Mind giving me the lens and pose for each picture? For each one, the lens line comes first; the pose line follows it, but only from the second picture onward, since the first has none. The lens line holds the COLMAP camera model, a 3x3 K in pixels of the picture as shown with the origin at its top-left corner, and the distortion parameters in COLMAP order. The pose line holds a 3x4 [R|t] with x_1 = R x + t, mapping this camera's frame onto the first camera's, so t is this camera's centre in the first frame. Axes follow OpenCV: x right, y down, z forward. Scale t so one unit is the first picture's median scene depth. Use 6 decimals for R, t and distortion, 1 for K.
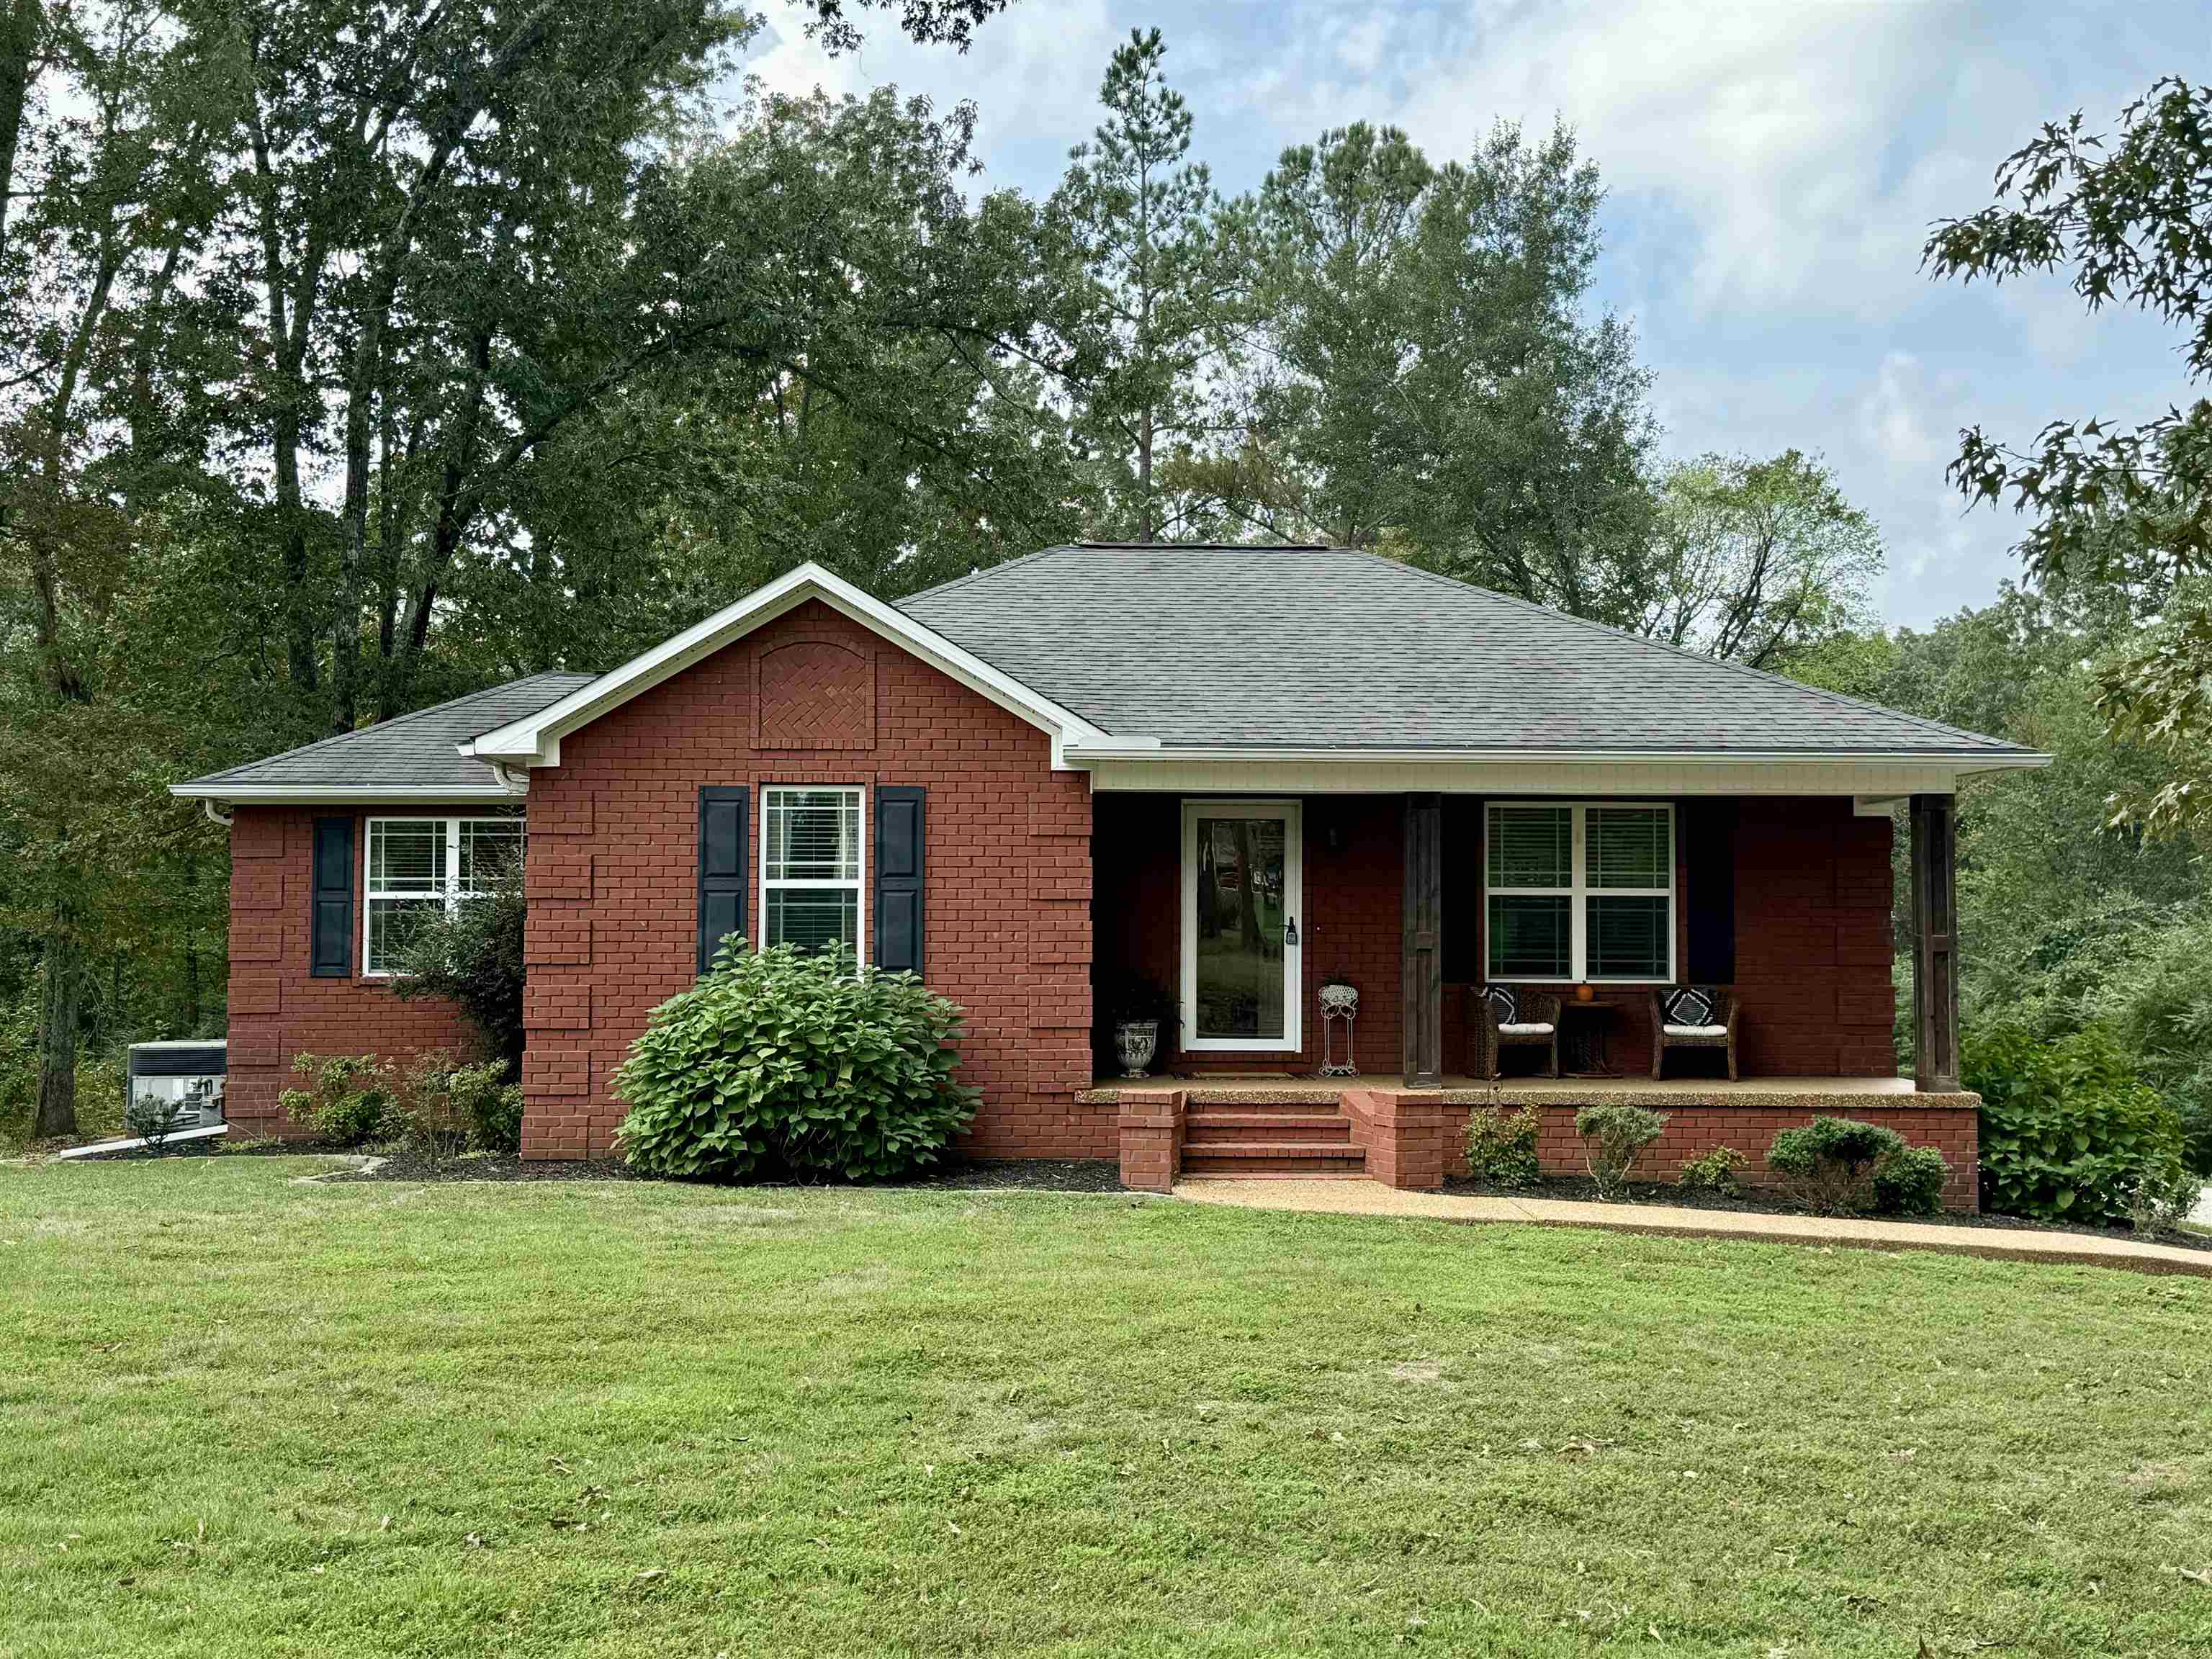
lens RADIAL K [[2464.9, 0, 1102.2], [0, 2464.9, 839.8], [0, 0, 1]] dist [0.087472, 0.000000]
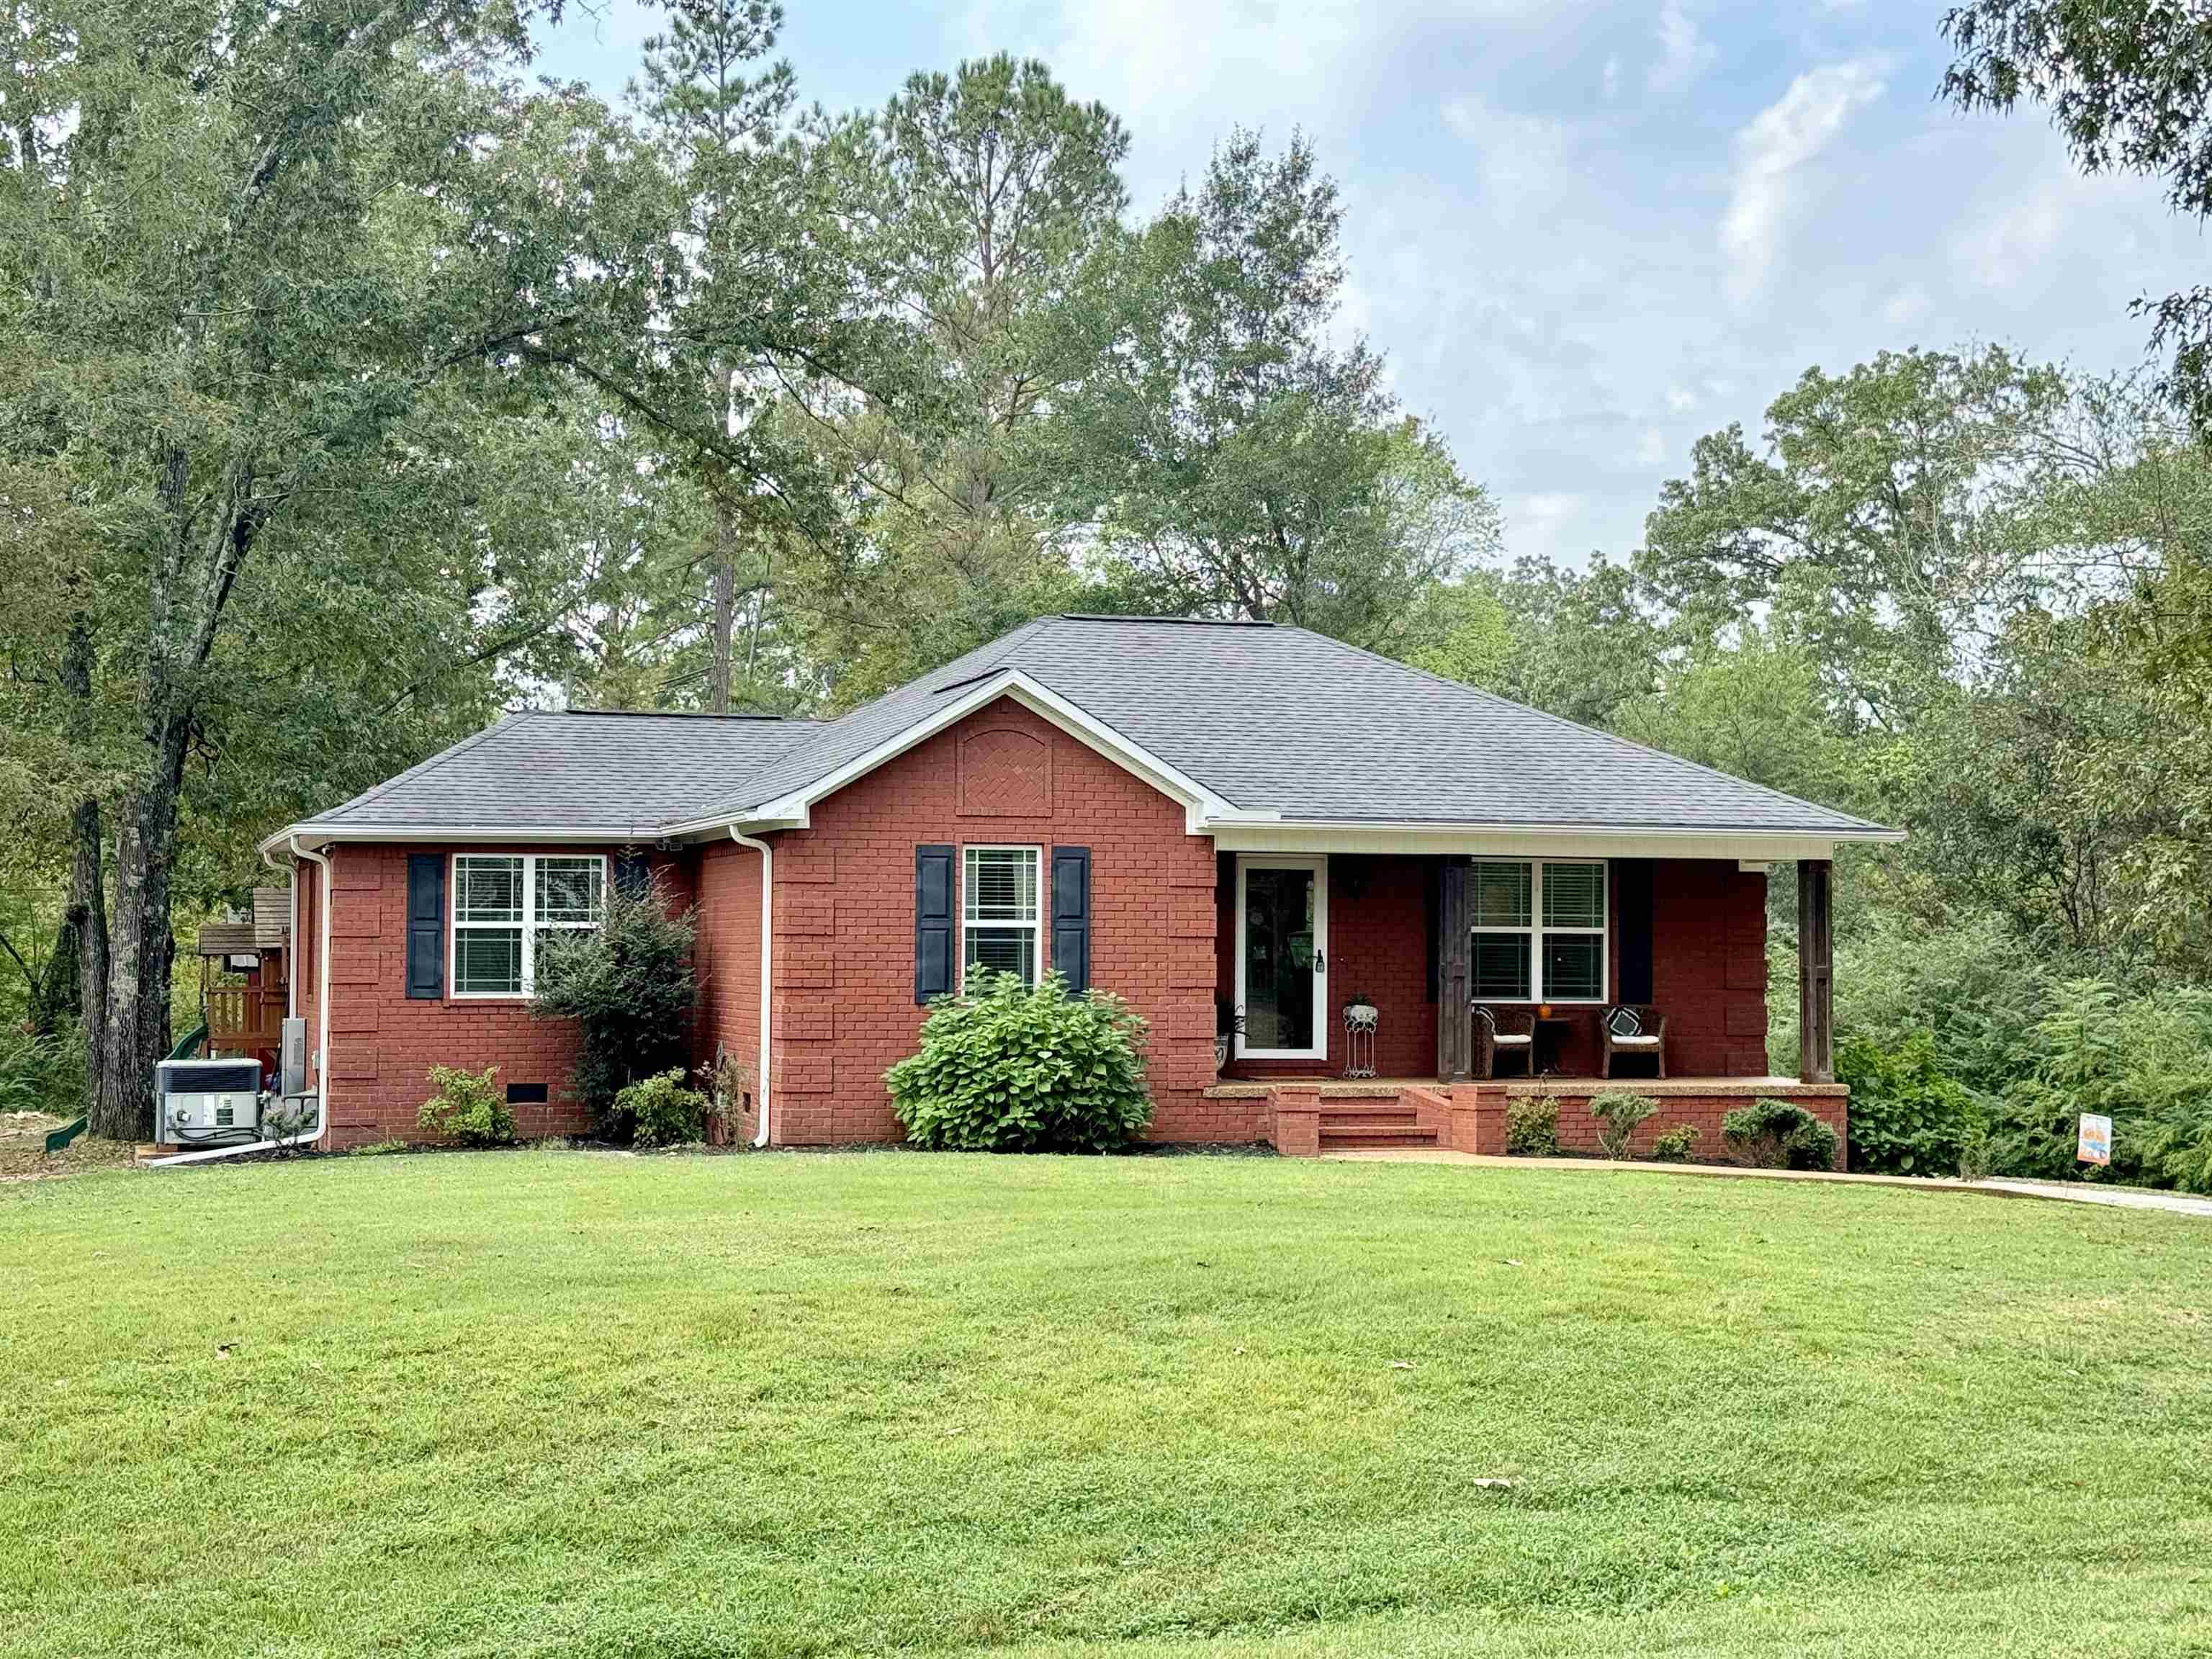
lens RADIAL K [[3545.6, 0, 1107.3], [0, 3545.6, 824.7], [0, 0, 1]] dist [0.094874, 0.000000]
pose [[0.968104, 0.012547, 0.250235, -0.483826], [-0.013635, 0.999904, 0.002612, -0.035377], [-0.250179, -0.005941, 0.968181, -0.706442]]
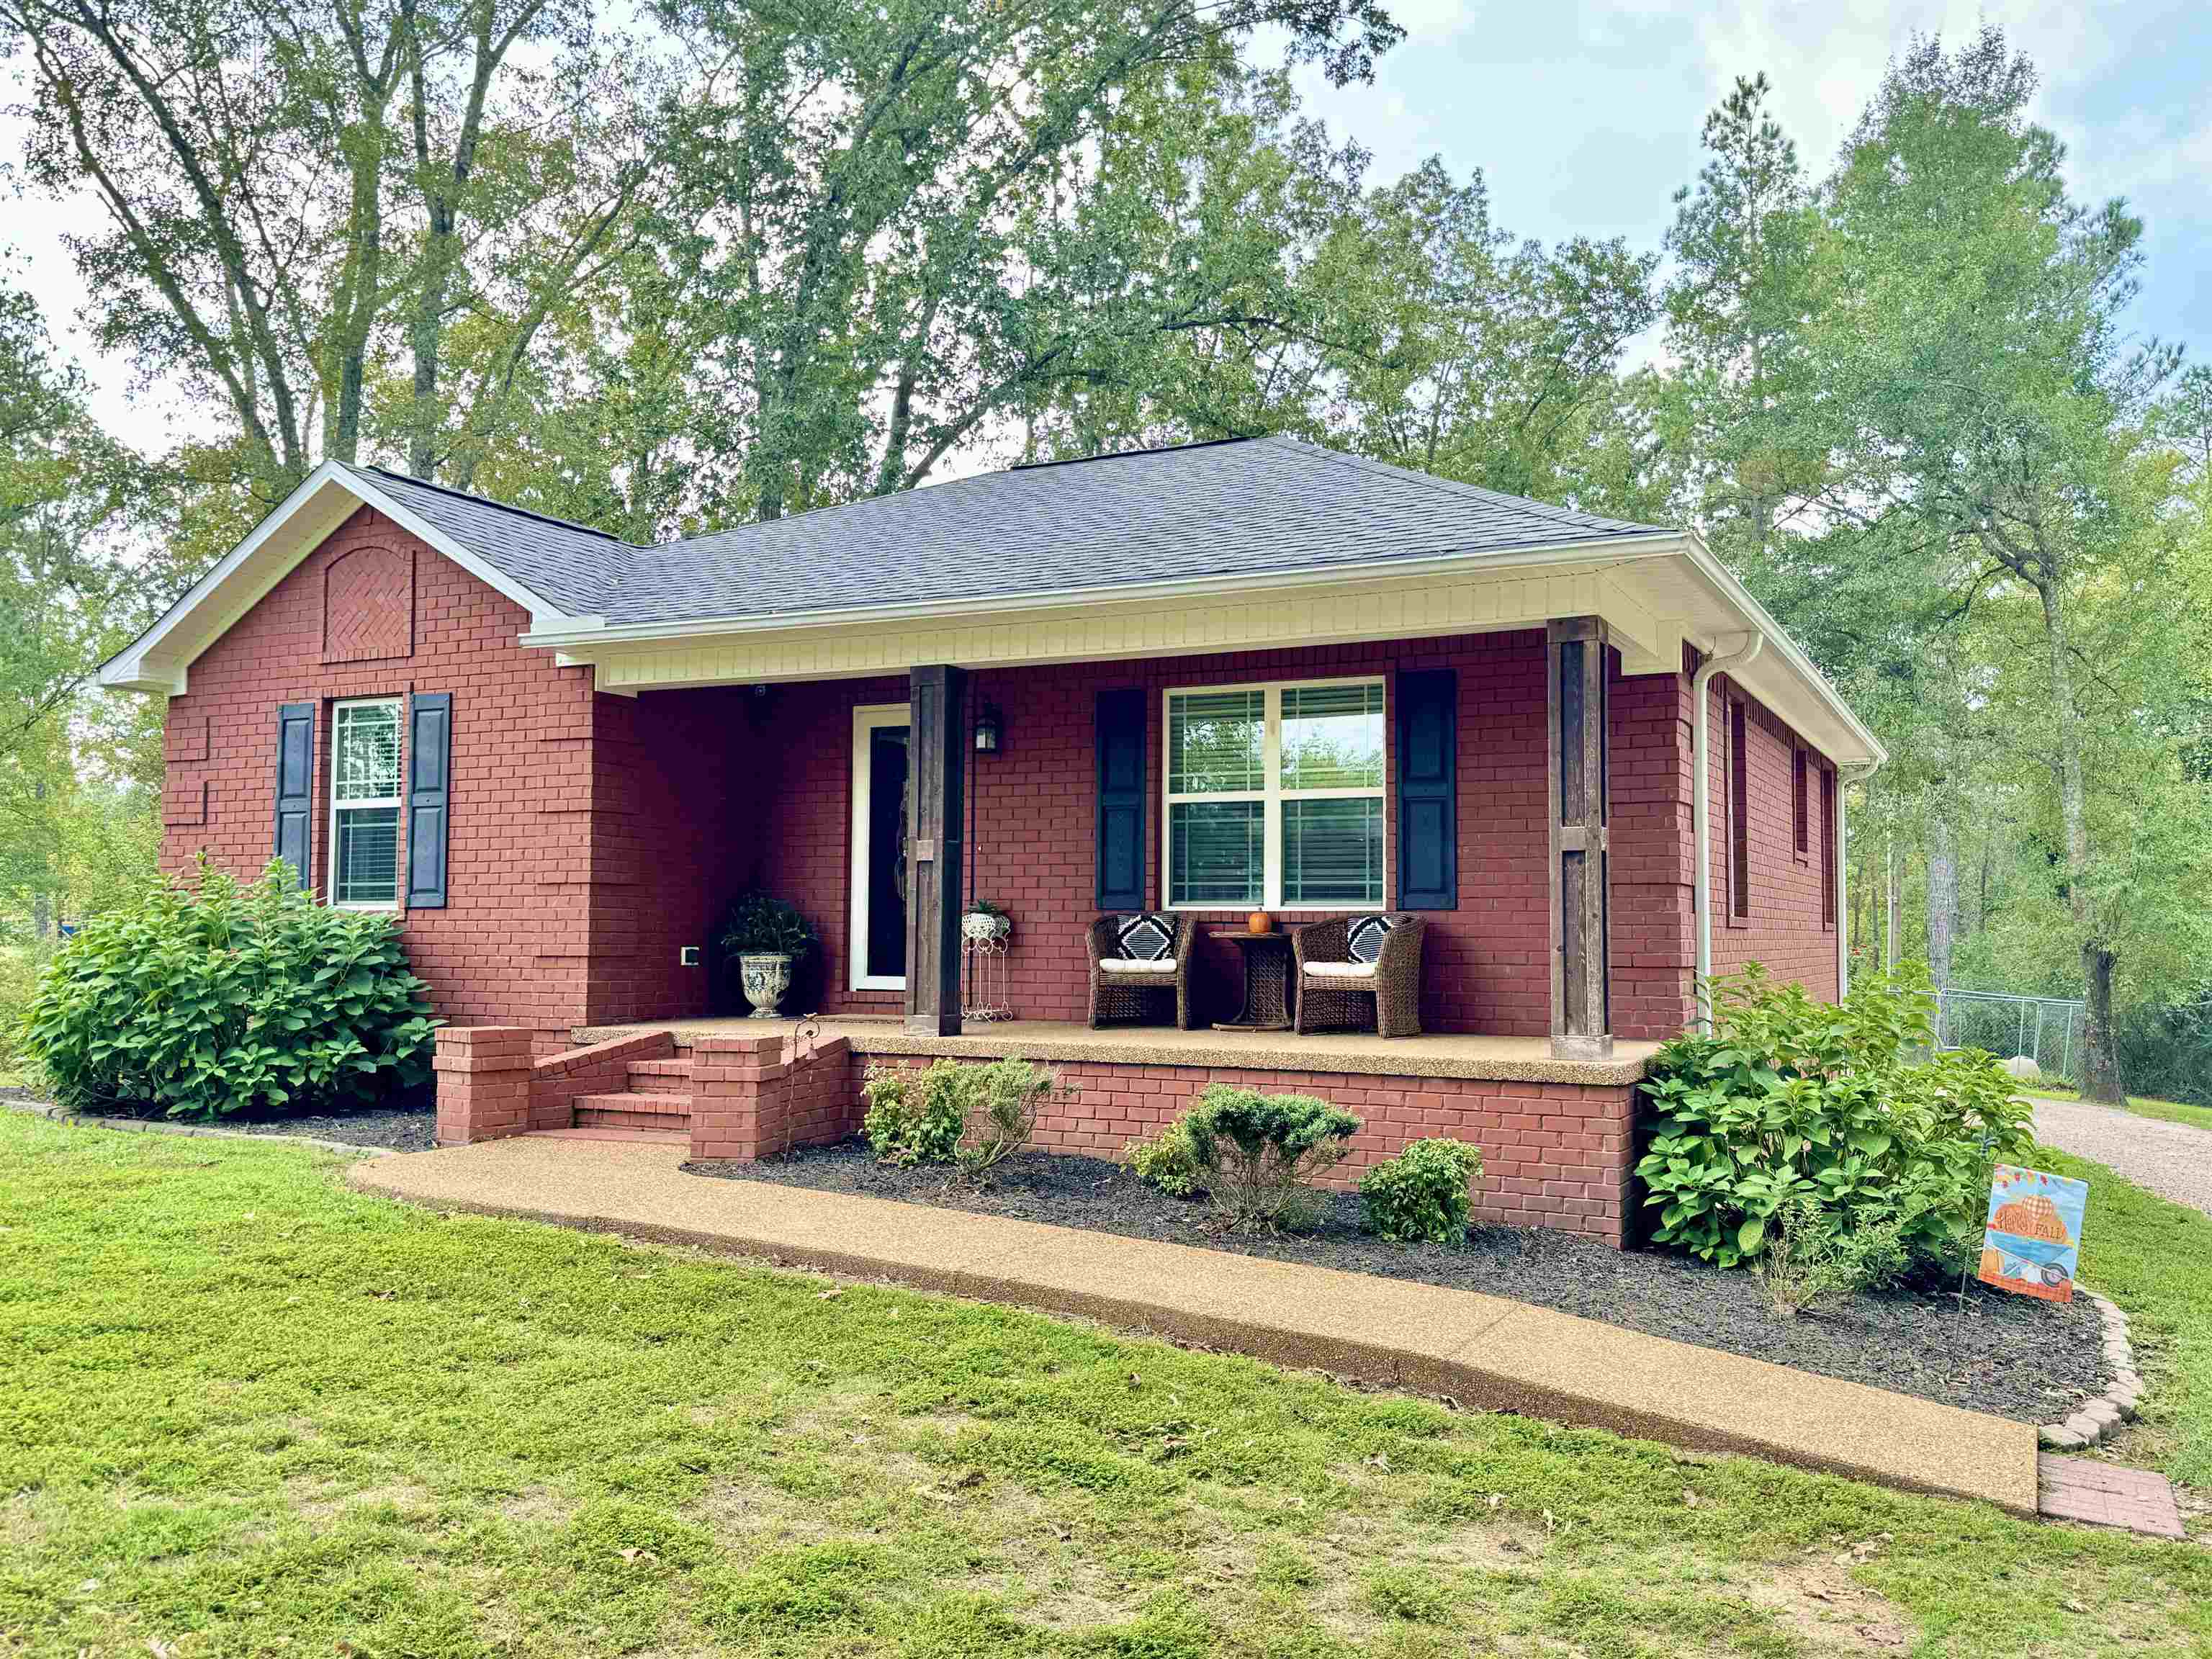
lens RADIAL K [[1840.5, 0, 1107.5], [0, 1840.5, 835.5], [0, 0, 1]] dist [0.030018, 0.000158]
pose [[0.880347, -0.023392, -0.473753, 0.439109], [0.017347, 0.999703, -0.017127, 0.044513], [0.474013, 0.006860, 0.880491, 0.476102]]
